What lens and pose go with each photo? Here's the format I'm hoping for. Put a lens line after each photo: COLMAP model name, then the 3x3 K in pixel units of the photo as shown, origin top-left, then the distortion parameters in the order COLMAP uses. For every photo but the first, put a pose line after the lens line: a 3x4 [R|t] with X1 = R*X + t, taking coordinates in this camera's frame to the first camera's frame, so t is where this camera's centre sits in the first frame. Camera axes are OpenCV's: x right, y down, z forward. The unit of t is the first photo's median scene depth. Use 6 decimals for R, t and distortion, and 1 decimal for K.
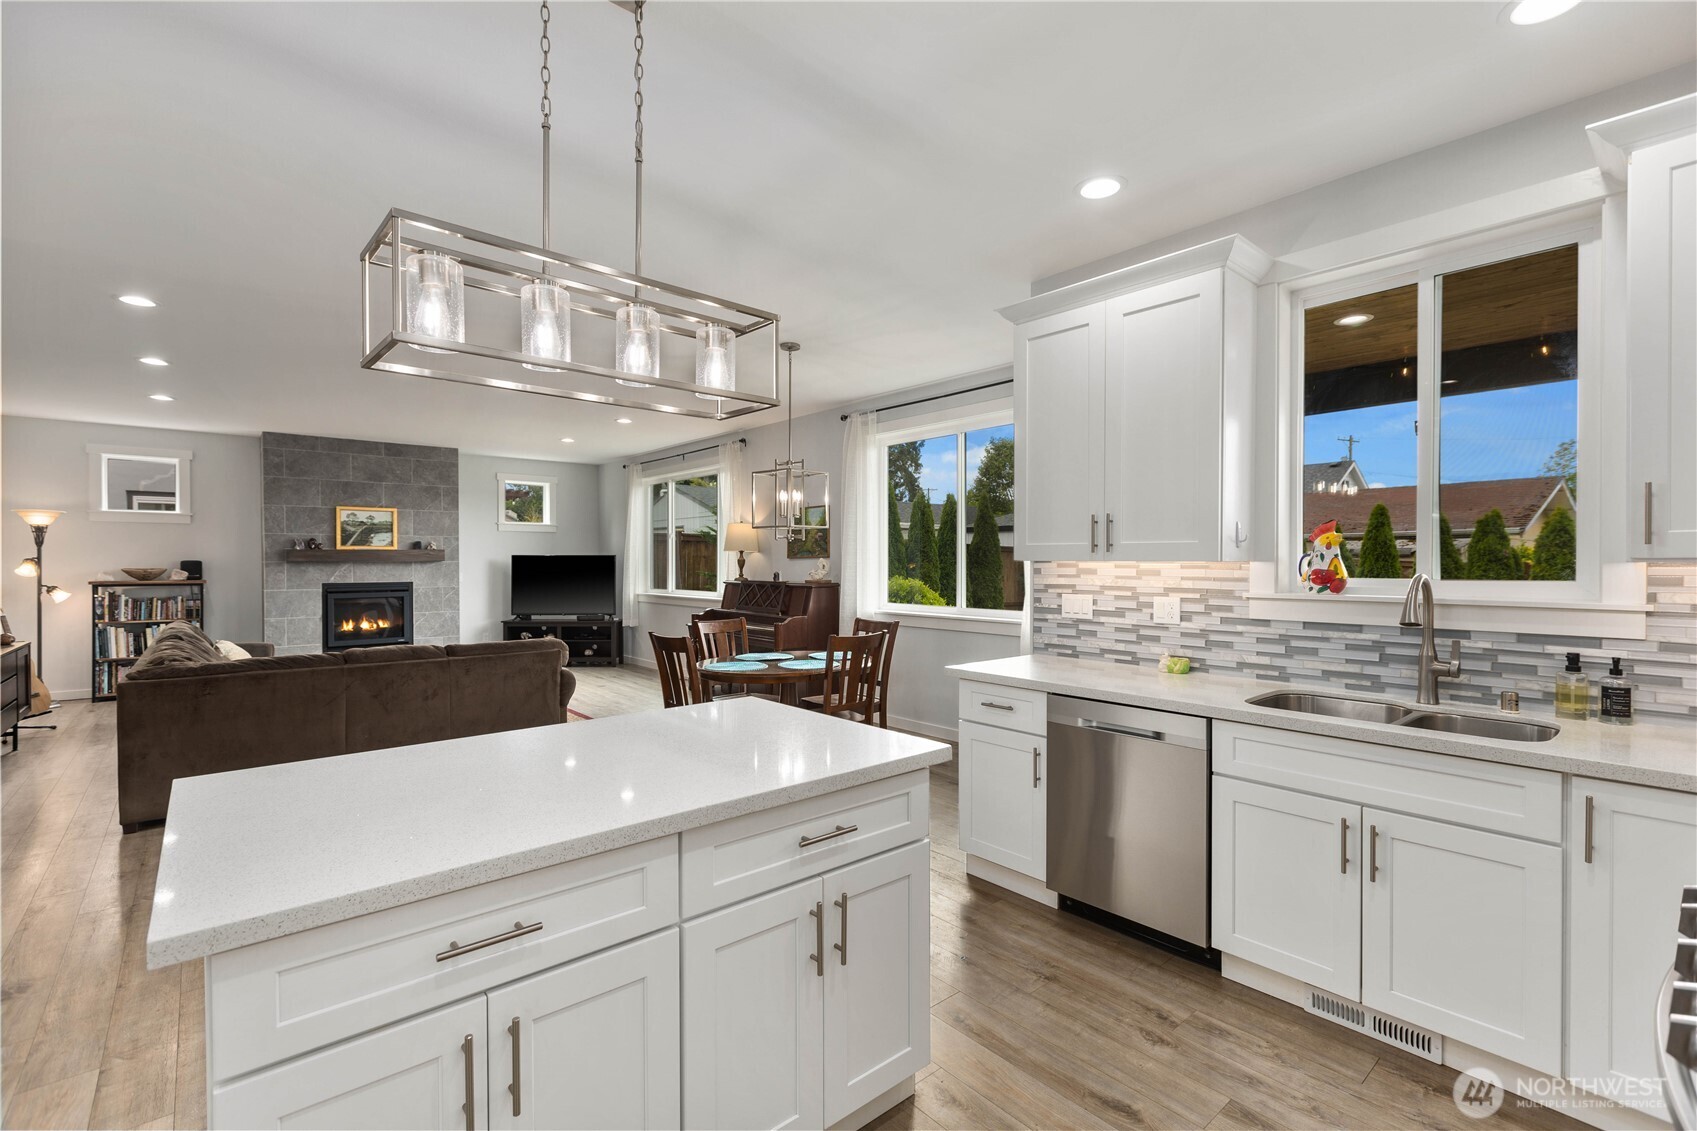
lens RADIAL K [[754.4, 0, 848.9], [0, 754.4, 568.9], [0, 0, 1]] dist [0.001829, -0.000344]
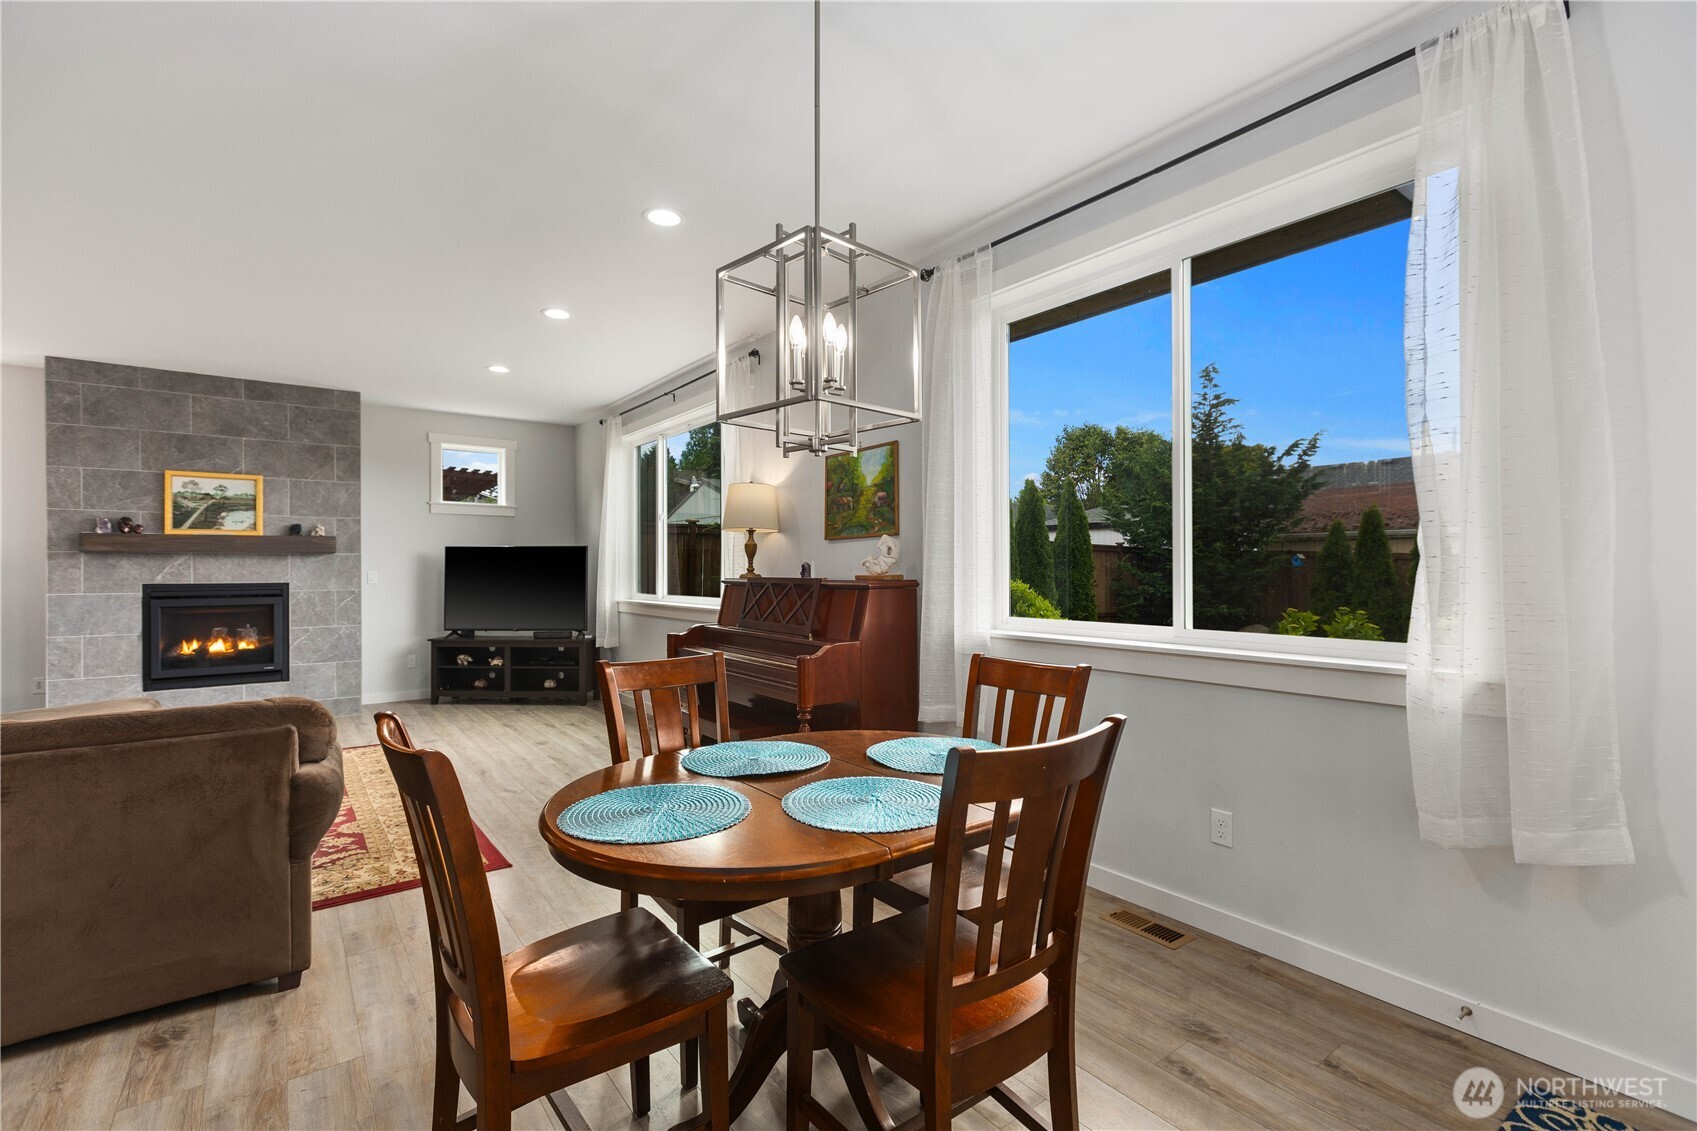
lens RADIAL K [[759.8, 0, 851.3], [0, 759.8, 568.7], [0, 0, 1]] dist [-0.002256, -0.000525]
pose [[0.998103, -0.001482, -0.061554, -0.026949], [0.000798, 0.999938, -0.011131, 0.016187], [0.061567, 0.011061, 0.998042, 0.438674]]
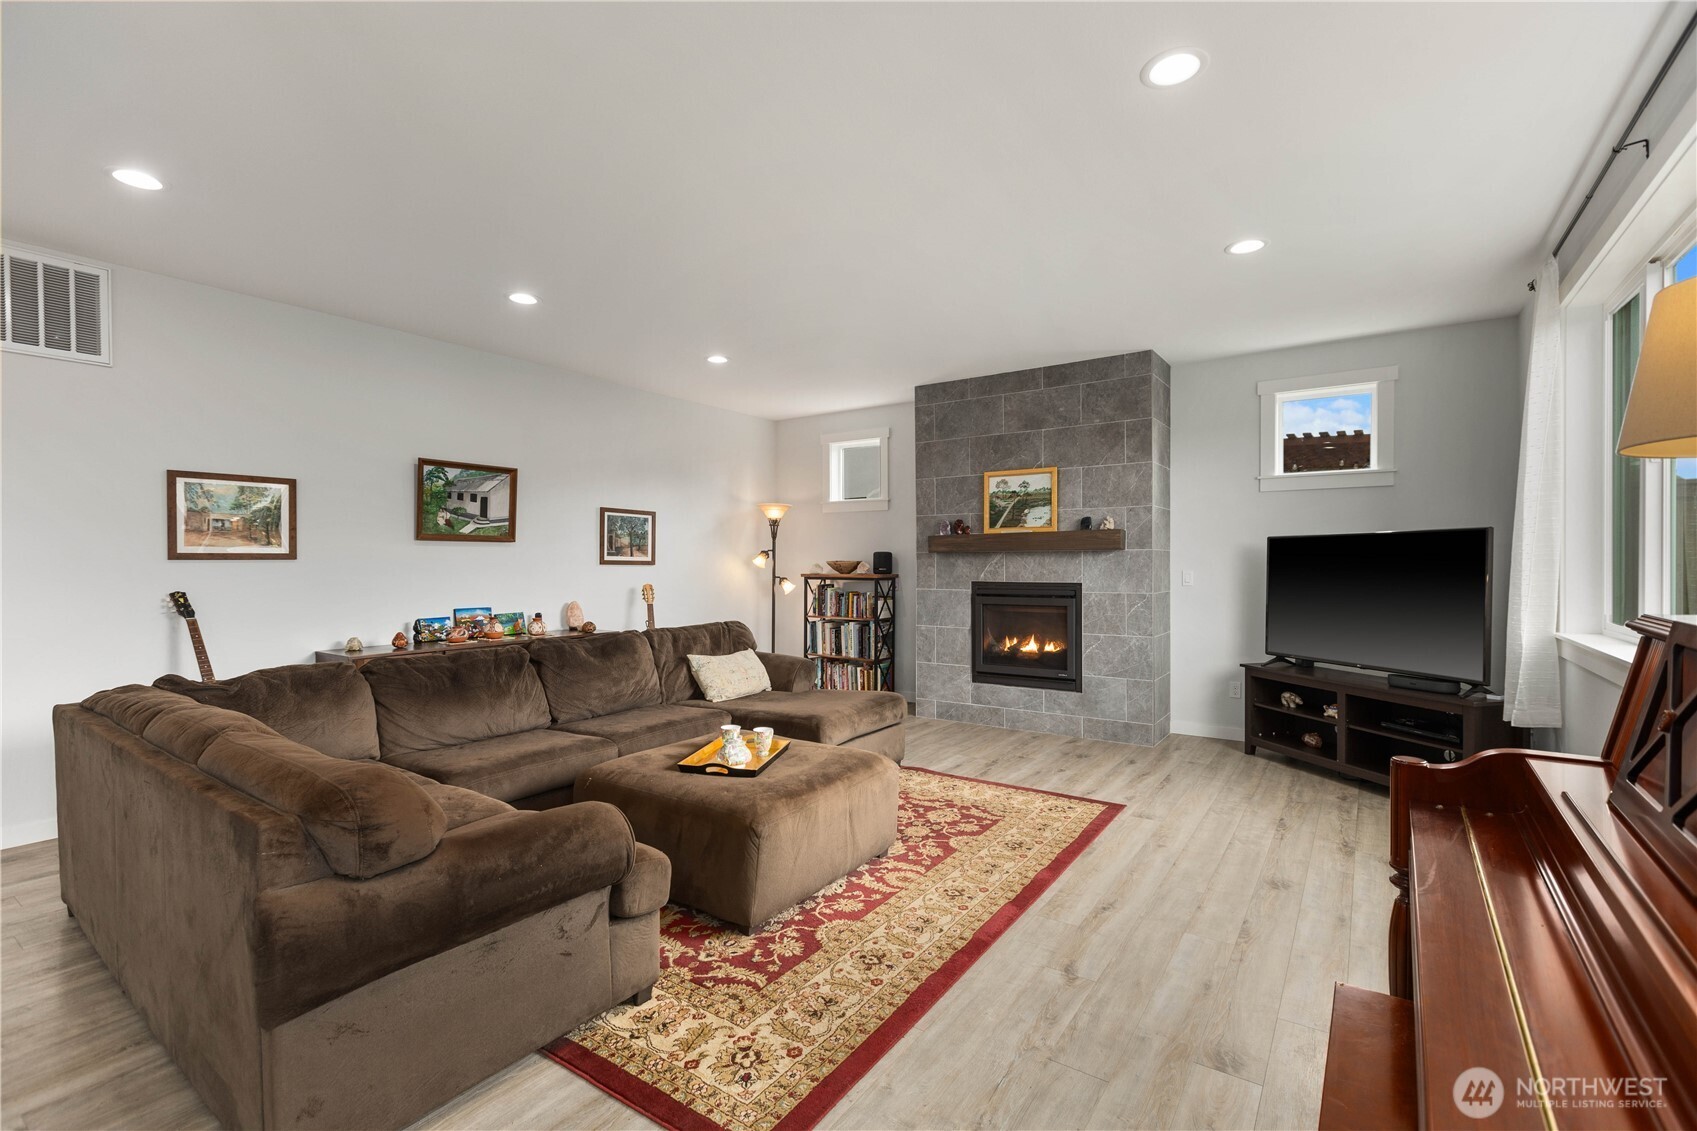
lens RADIAL K [[754.4, 0, 848.9], [0, 754.4, 568.9], [0, 0, 1]] dist [0.001829, -0.000344]
pose [[0.253749, 0.007558, -0.967241, -0.035797], [-0.008405, 0.999949, 0.005609, 0.004695], [0.967234, 0.006706, 0.253799, 0.854156]]
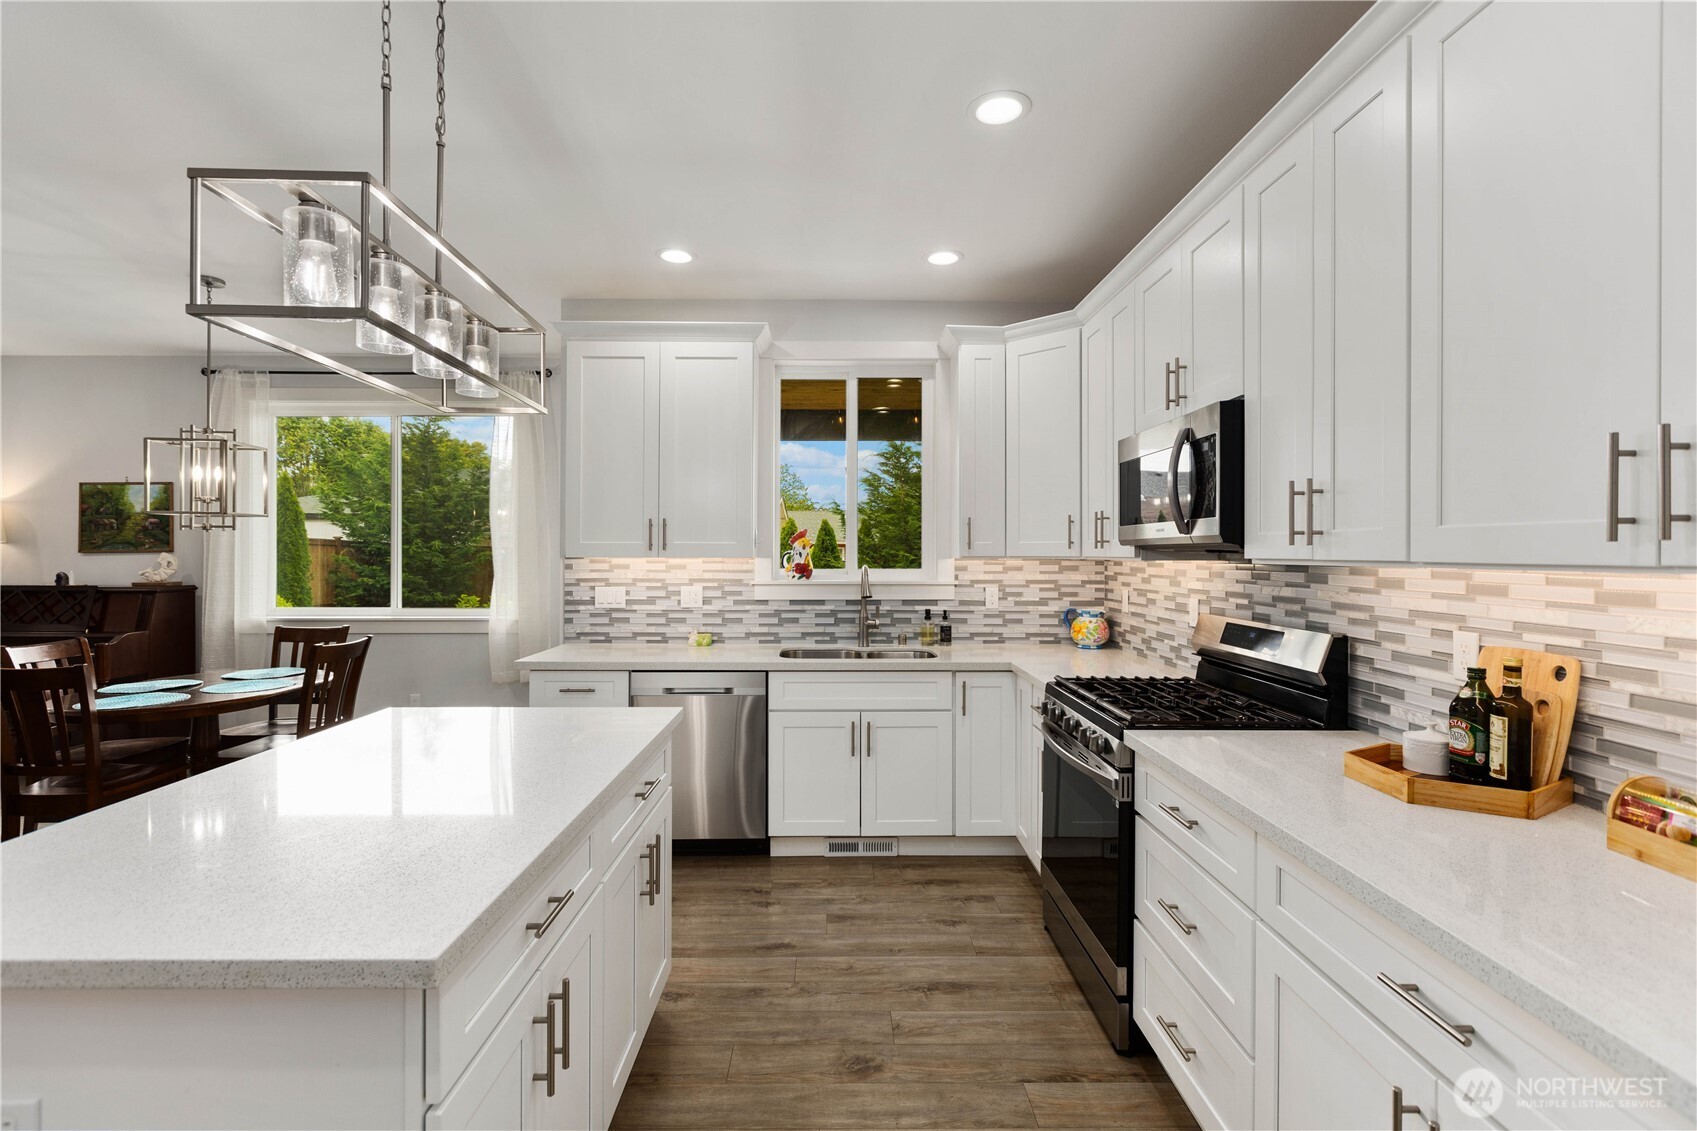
lens RADIAL K [[766.6, 0, 843.0], [0, 766.6, 559.4], [0, 0, 1]] dist [0.002664, 0.000362]
pose [[0.645739, -0.003556, 0.763550, -0.180889], [0.007158, 0.999973, -0.001396, -0.001634], [-0.763525, 0.006367, 0.645747, -0.005905]]
